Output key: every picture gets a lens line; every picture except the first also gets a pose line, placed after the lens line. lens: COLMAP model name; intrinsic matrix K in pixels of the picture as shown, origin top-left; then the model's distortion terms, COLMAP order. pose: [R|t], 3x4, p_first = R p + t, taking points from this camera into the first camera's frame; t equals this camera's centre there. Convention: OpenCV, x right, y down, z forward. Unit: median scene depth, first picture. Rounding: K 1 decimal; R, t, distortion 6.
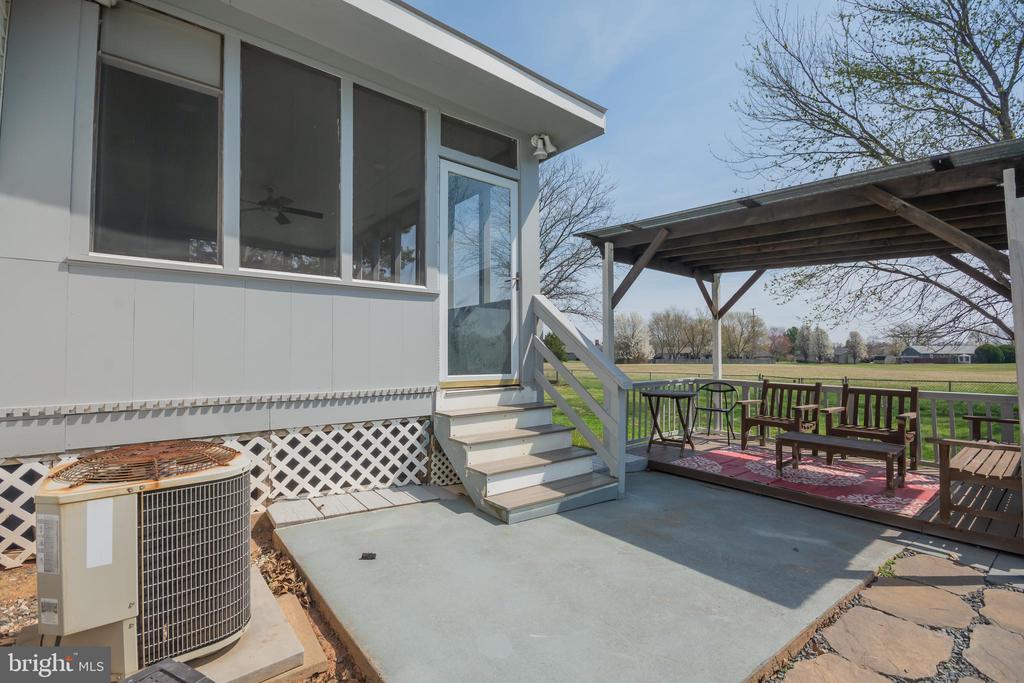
lens RADIAL K [[458.5, 0, 475.7], [0, 458.5, 340.5], [0, 0, 1]] dist [0.000179, -0.006889]
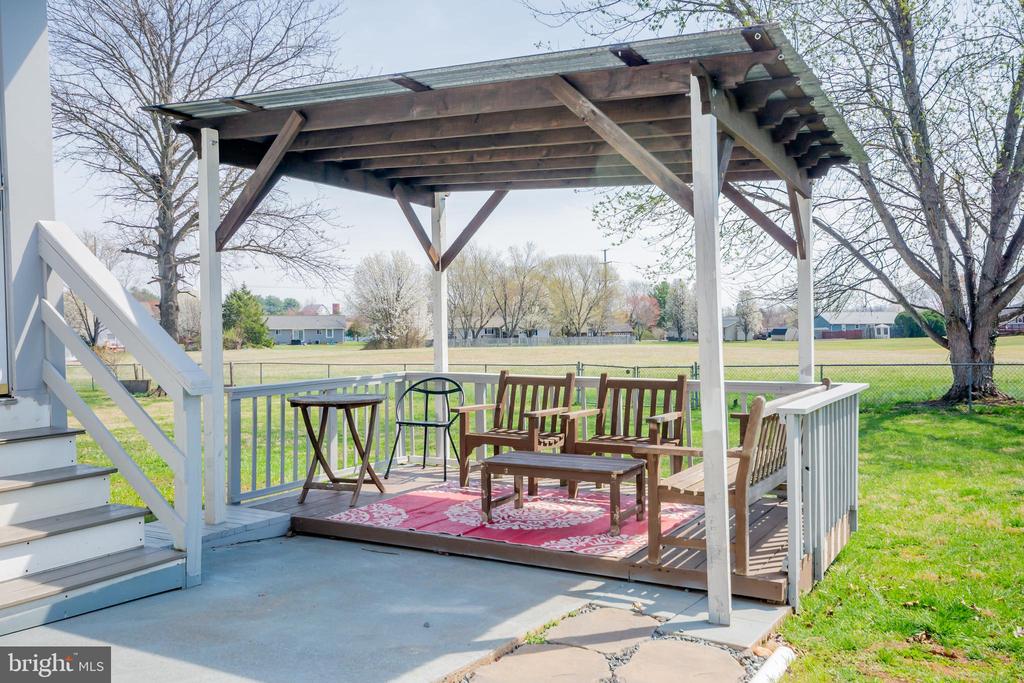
lens RADIAL K [[918.8, 0, 512.0], [0, 918.8, 341.5], [0, 0, 1]] dist [0.003691, 0.012049]
pose [[0.915030, -0.018510, 0.402962, 0.163997], [0.002465, 0.999185, 0.040300, -0.003378], [-0.403379, -0.035883, 0.914329, -0.144943]]
